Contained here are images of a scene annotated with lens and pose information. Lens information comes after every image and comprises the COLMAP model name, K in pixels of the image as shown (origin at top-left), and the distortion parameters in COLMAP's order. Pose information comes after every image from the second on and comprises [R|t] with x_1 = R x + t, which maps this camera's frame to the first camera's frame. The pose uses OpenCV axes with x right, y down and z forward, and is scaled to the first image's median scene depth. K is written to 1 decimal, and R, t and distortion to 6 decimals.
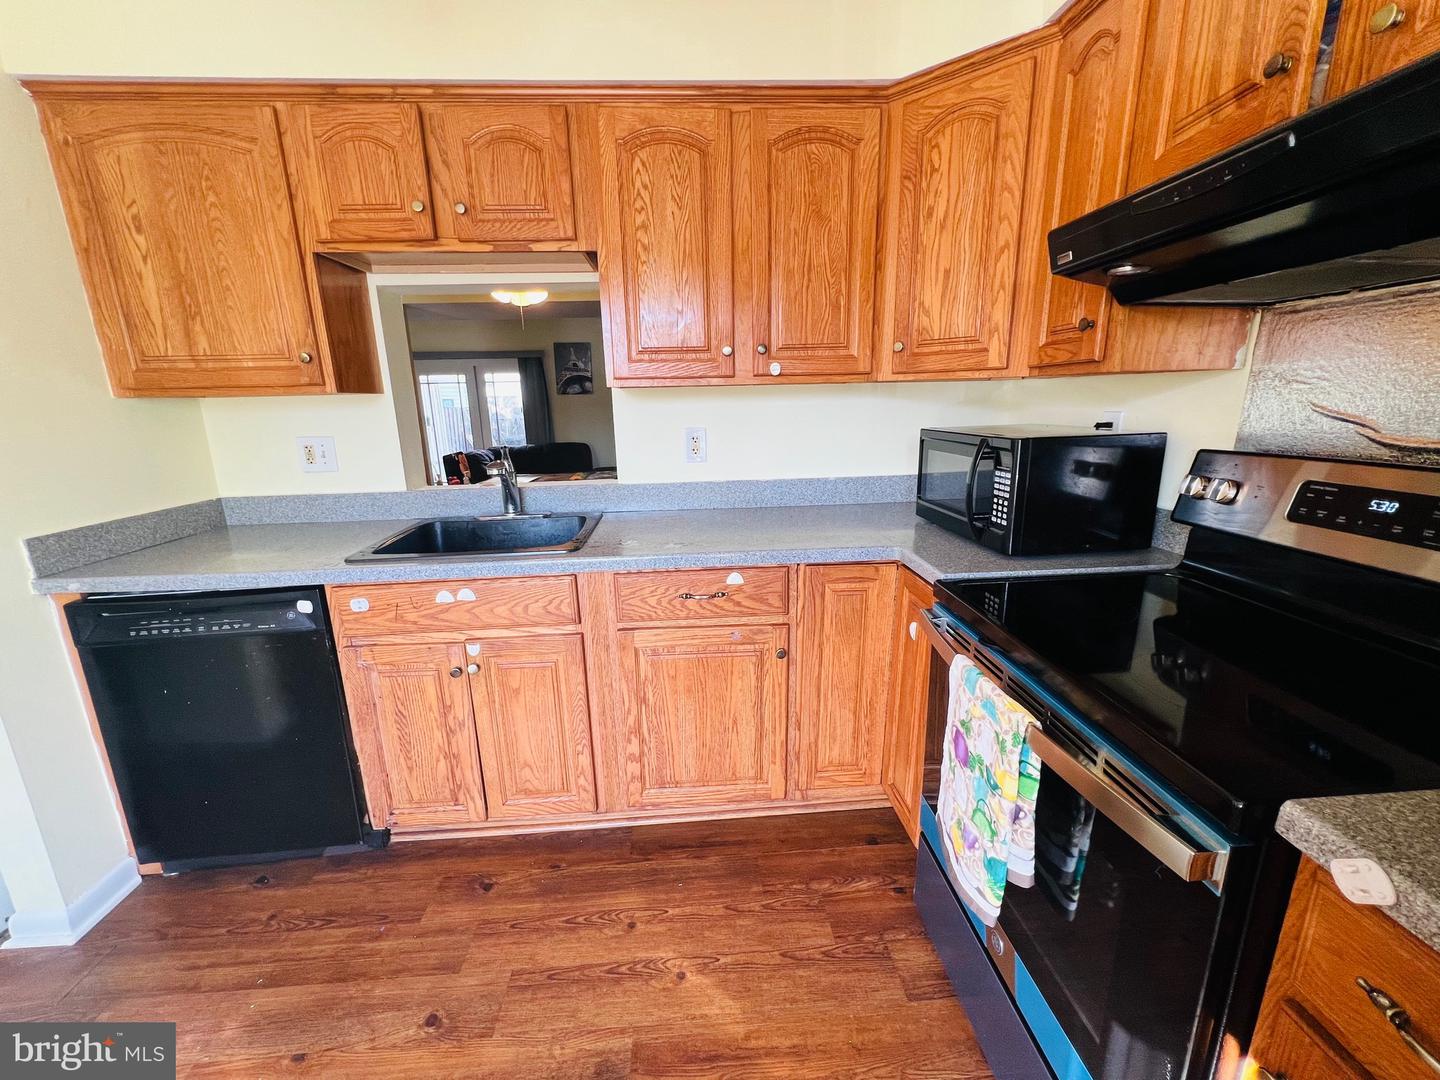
lens RADIAL K [[577.4, 0, 719.3], [0, 577.4, 543.4], [0, 0, 1]] dist [-0.002094, 0.001011]
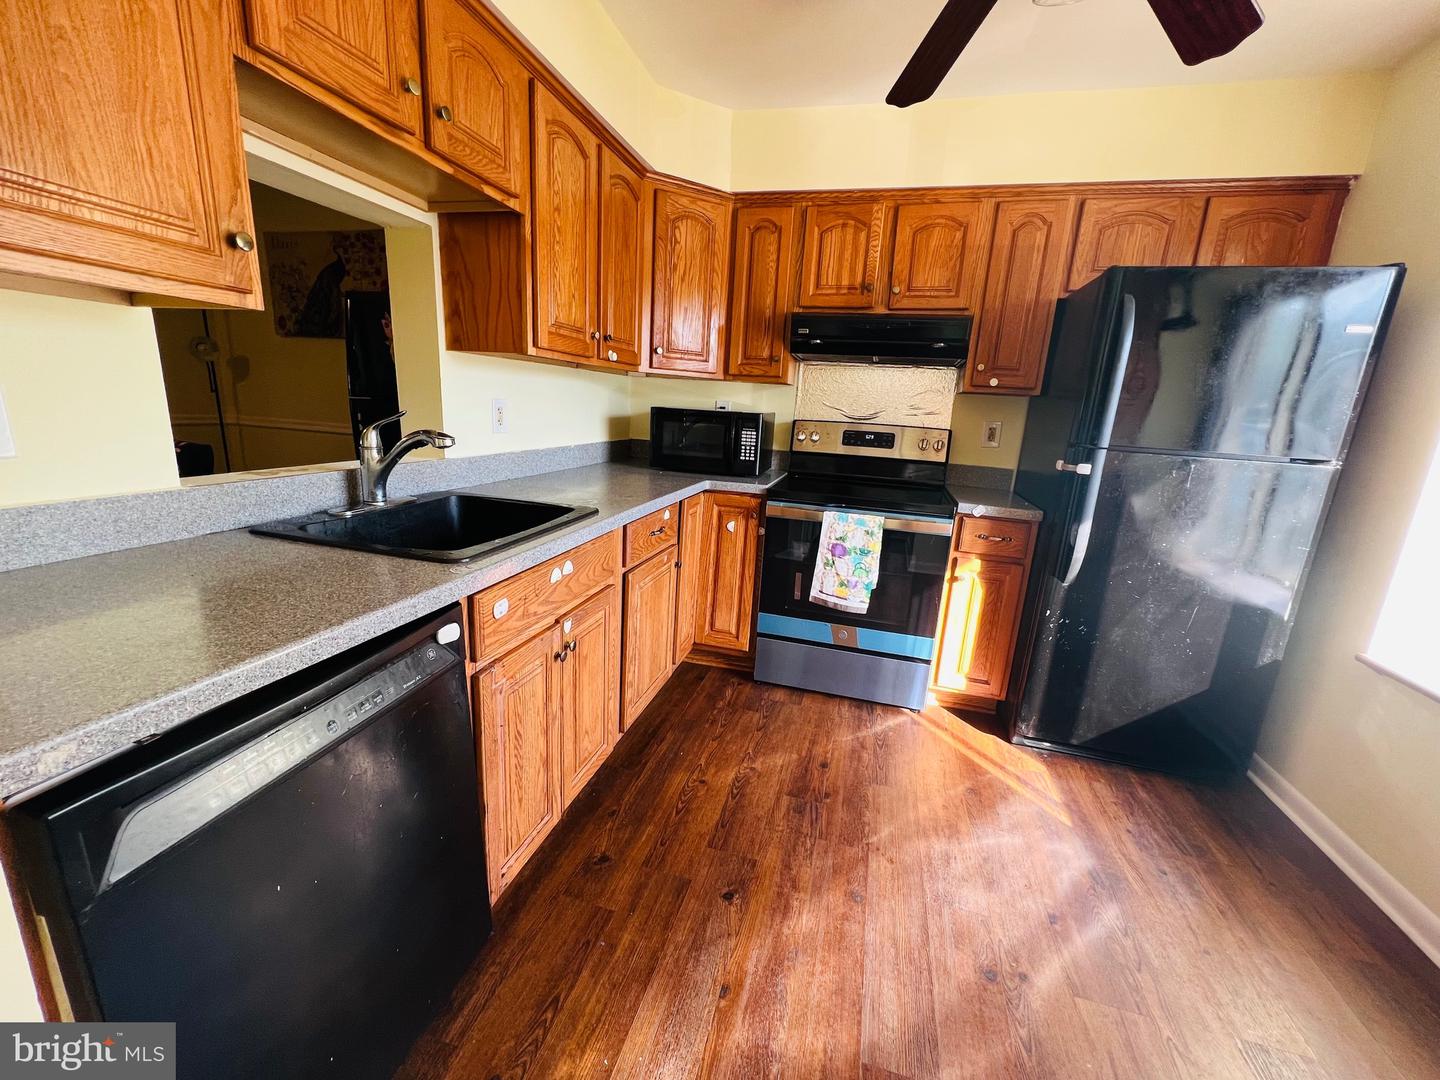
lens RADIAL K [[577.4, 0, 717.8], [0, 577.4, 542.9], [0, 0, 1]] dist [-0.002094, 0.001011]
pose [[0.329529, -0.183708, 0.926101, -1.219465], [0.166250, 0.976851, 0.134620, -0.036332], [-0.929393, 0.109603, 0.352442, 0.434265]]
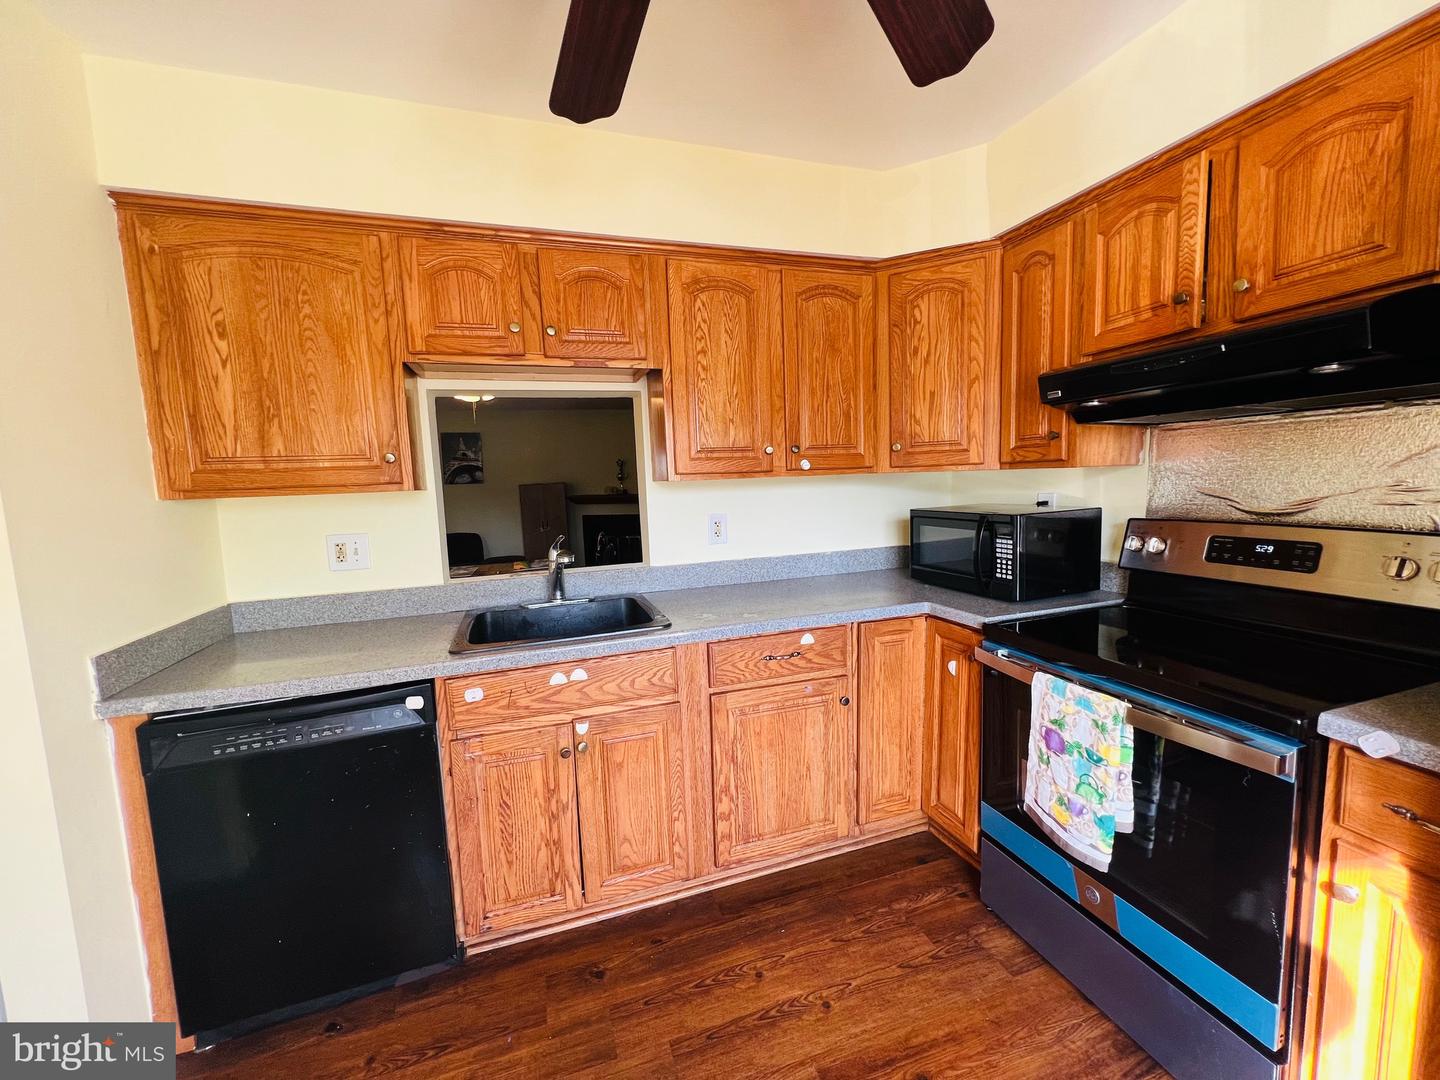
lens RADIAL K [[577.4, 0, 719.7], [0, 577.4, 544.2], [0, 0, 1]] dist [-0.002094, 0.001011]
pose [[0.967396, -0.042175, 0.249734, -0.441755], [0.076861, 0.988423, -0.130815, 0.010462], [-0.241326, 0.145745, 0.959437, -0.114967]]
